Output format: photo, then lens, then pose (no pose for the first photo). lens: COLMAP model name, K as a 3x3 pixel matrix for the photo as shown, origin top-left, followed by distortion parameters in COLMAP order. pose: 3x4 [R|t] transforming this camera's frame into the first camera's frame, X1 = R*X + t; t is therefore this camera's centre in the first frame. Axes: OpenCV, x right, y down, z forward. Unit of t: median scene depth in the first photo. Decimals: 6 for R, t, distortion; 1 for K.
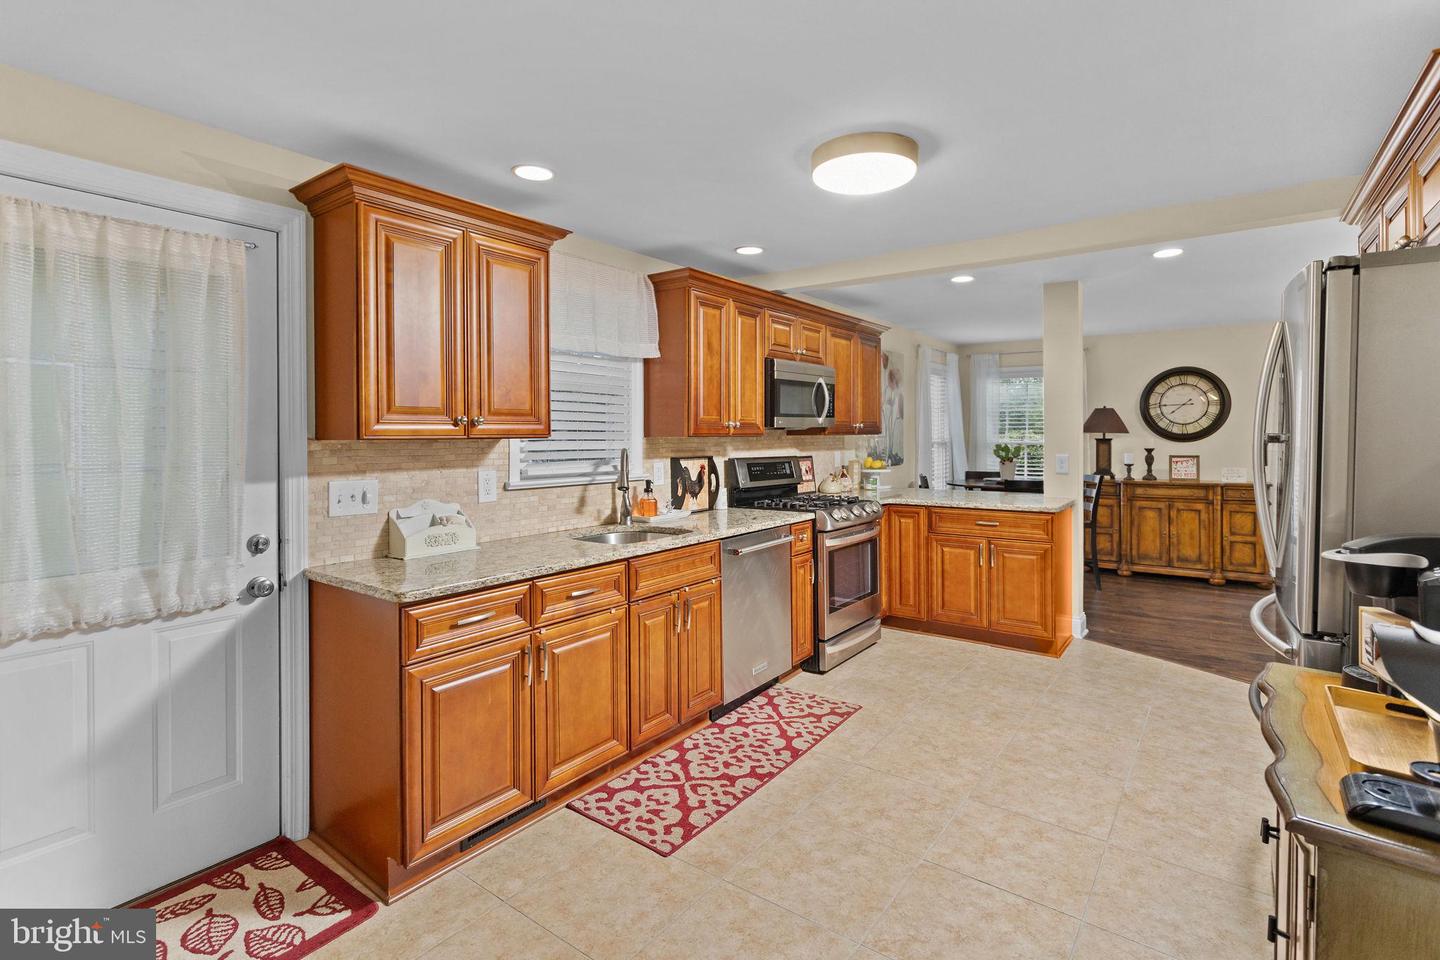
lens RADIAL K [[671.3, 0, 720.2], [0, 671.3, 433.3], [0, 0, 1]] dist [0.000872, -0.000059]
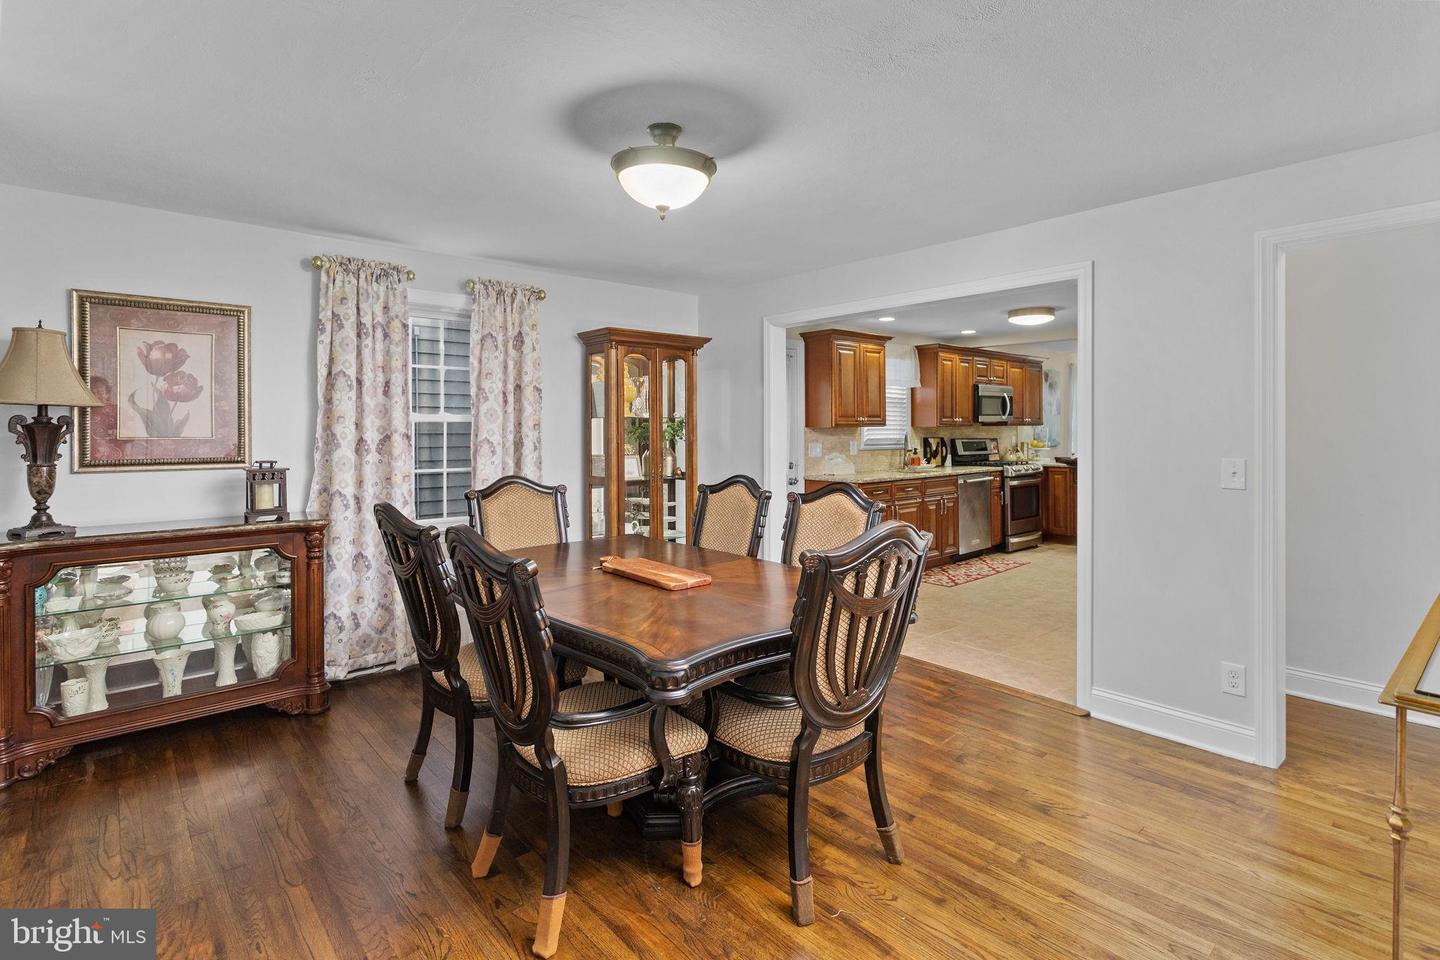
lens RADIAL K [[701.1, 0, 711.8], [0, 701.1, 444.6], [0, 0, 1]] dist [0.018101, -0.000290]
pose [[0.978228, -0.004063, -0.207491, -0.241496], [0.007261, 0.999866, 0.014653, 0.021507], [0.207404, -0.015841, 0.978127, -1.065987]]
